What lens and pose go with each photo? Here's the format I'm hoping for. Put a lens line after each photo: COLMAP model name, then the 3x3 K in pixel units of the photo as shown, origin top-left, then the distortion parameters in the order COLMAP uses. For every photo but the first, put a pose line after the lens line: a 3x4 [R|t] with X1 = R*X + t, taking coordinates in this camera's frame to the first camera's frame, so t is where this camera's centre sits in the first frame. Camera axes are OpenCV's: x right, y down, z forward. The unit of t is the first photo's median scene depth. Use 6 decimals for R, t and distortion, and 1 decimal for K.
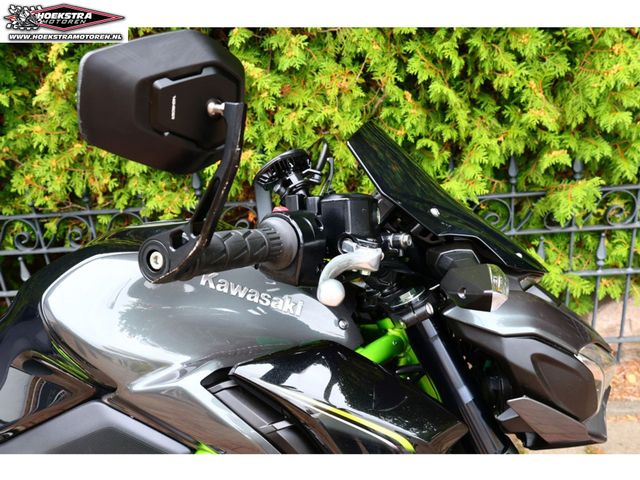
lens RADIAL K [[551.0, 0, 319.6], [0, 551.0, 244.2], [0, 0, 1]] dist [0.005225, 0.009458]
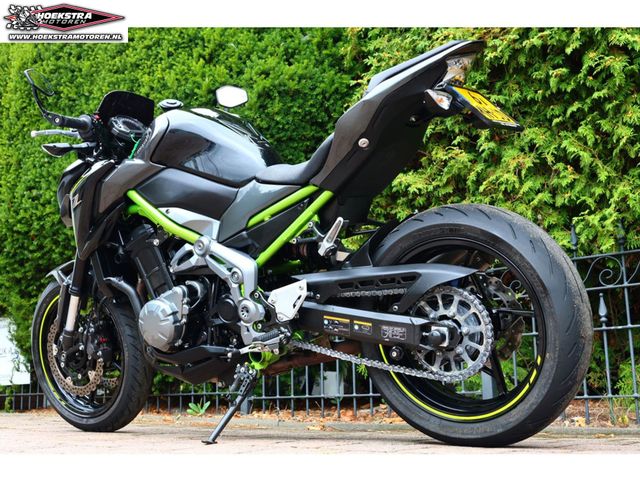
lens RADIAL K [[790.8, 0, 316.0], [0, 790.8, 235.8], [0, 0, 1]] dist [-0.022399, 0.000000]
pose [[0.825408, -0.048721, -0.562431, 0.755389], [-0.249740, 0.861969, -0.441180, 0.939676], [0.506292, 0.504615, 0.699308, -0.660963]]
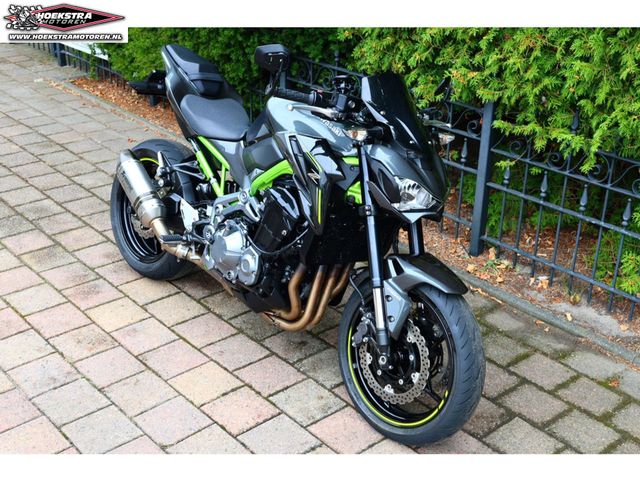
lens RADIAL K [[864.3, 0, 317.4], [0, 864.3, 237.9], [0, 0, 1]] dist [0.010833, 0.000000]
pose [[0.699805, 0.387015, -0.600410, 1.129140], [-0.330384, 0.920572, 0.208309, -0.111244], [0.633340, 0.052590, 0.772085, -0.978156]]
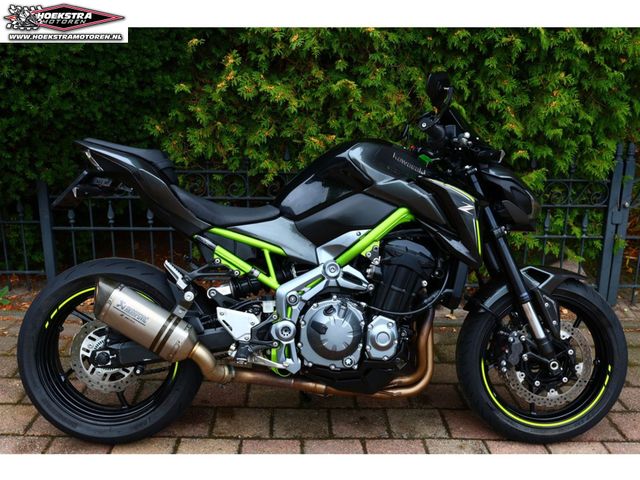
lens RADIAL K [[664.7, 0, 320.1], [0, 664.7, 240.5], [0, 0, 1]] dist [0.009409, 0.000000]
pose [[0.991379, 0.070427, 0.110490, -0.370318], [-0.058461, 0.992427, -0.108034, 0.350202], [-0.117262, 0.100643, 0.987988, -0.873903]]
